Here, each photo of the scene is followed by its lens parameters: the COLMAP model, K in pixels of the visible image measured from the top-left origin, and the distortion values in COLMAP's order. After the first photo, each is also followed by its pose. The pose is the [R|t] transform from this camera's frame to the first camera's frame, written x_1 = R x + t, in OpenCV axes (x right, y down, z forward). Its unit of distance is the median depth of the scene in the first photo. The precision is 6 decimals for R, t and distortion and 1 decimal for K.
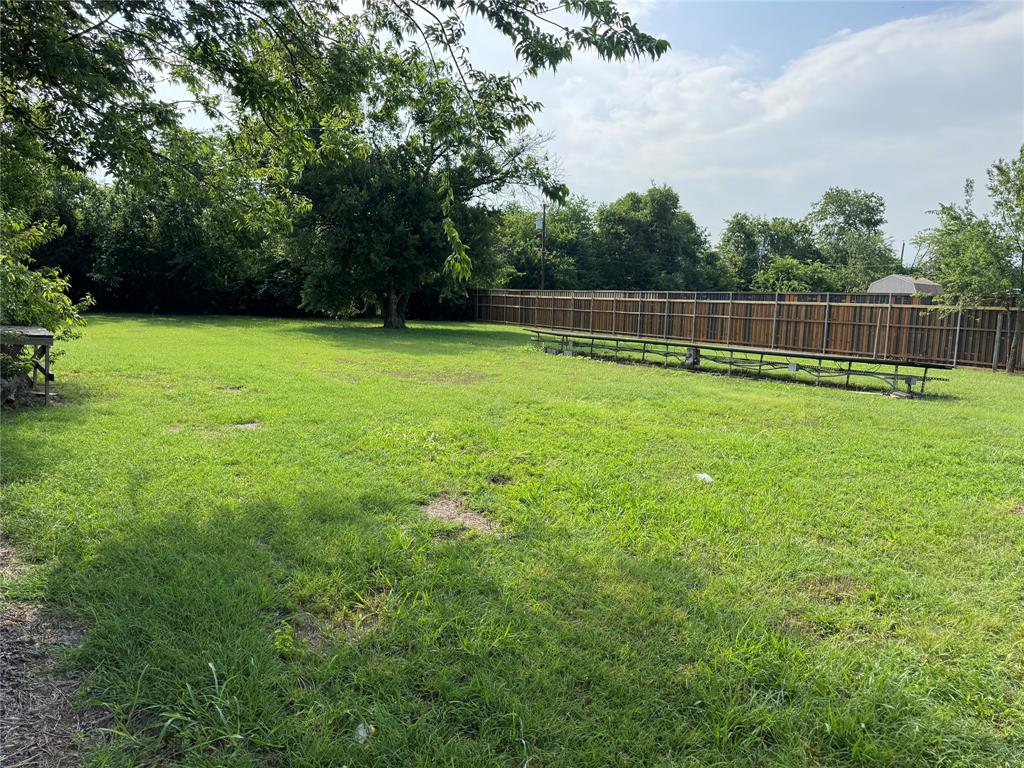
lens RADIAL K [[705.2, 0, 512.0], [0, 705.2, 384.0], [0, 0, 1]] dist [0.000487, -0.002493]
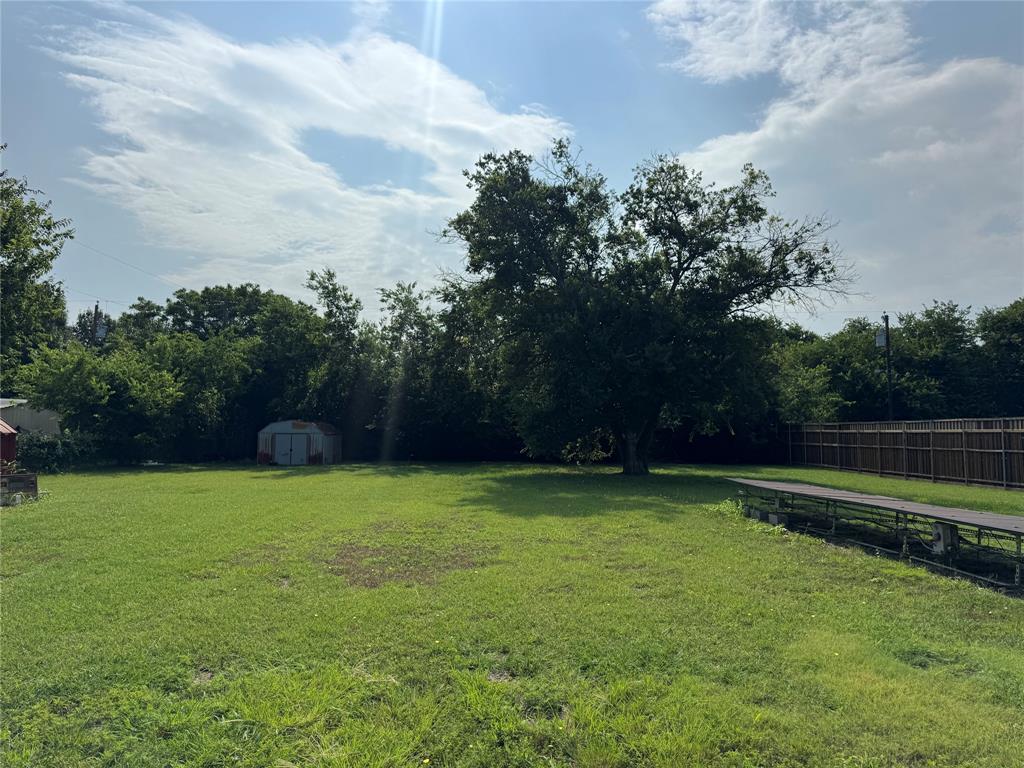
lens RADIAL K [[705.2, 0, 512.0], [0, 705.2, 384.0], [0, 0, 1]] dist [0.000487, -0.002493]
pose [[0.862074, -0.064368, -0.502678, 0.101263], [-0.036198, 0.981547, -0.187765, -0.017651], [0.505488, 0.180063, 0.843836, 0.163972]]
